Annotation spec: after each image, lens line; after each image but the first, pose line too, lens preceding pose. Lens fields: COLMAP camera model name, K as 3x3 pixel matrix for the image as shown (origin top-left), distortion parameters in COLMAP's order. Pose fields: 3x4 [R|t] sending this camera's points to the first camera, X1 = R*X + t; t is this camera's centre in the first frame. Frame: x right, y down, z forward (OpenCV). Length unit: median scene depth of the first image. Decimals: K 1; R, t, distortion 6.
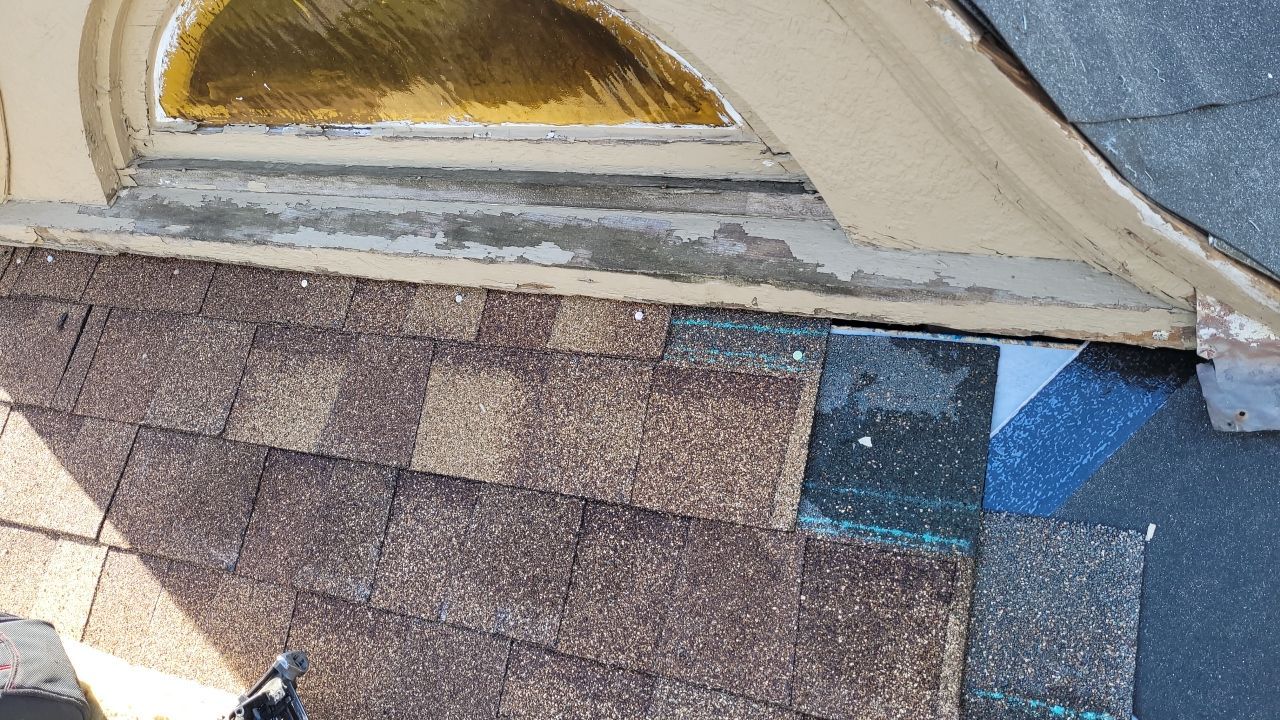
lens RADIAL K [[959.1, 0, 633.9], [0, 959.1, 355.2], [0, 0, 1]] dist [0.039999, -0.008534]
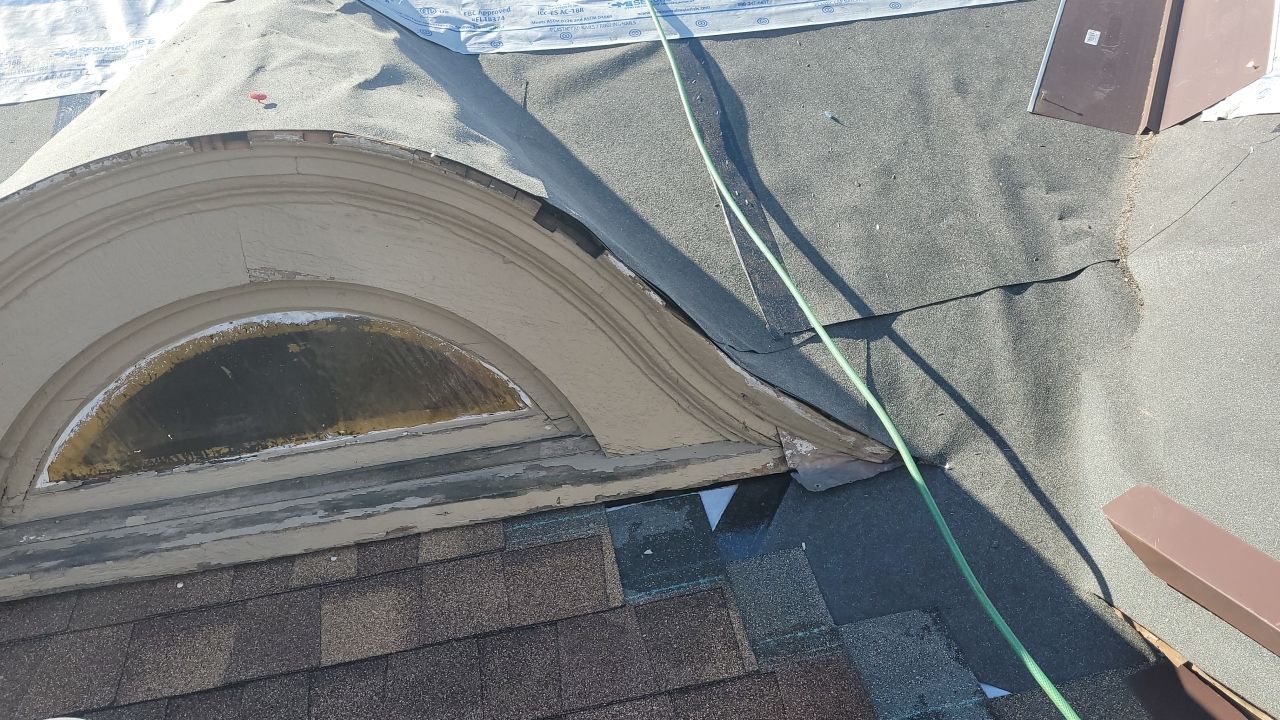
lens RADIAL K [[959.1, 0, 633.9], [0, 959.1, 355.2], [0, 0, 1]] dist [0.039999, -0.008534]
pose [[0.882691, 0.020288, 0.469515, -0.506563], [0.278540, 0.782089, -0.557452, 0.663248], [-0.378512, 0.622837, 0.684692, -0.301897]]
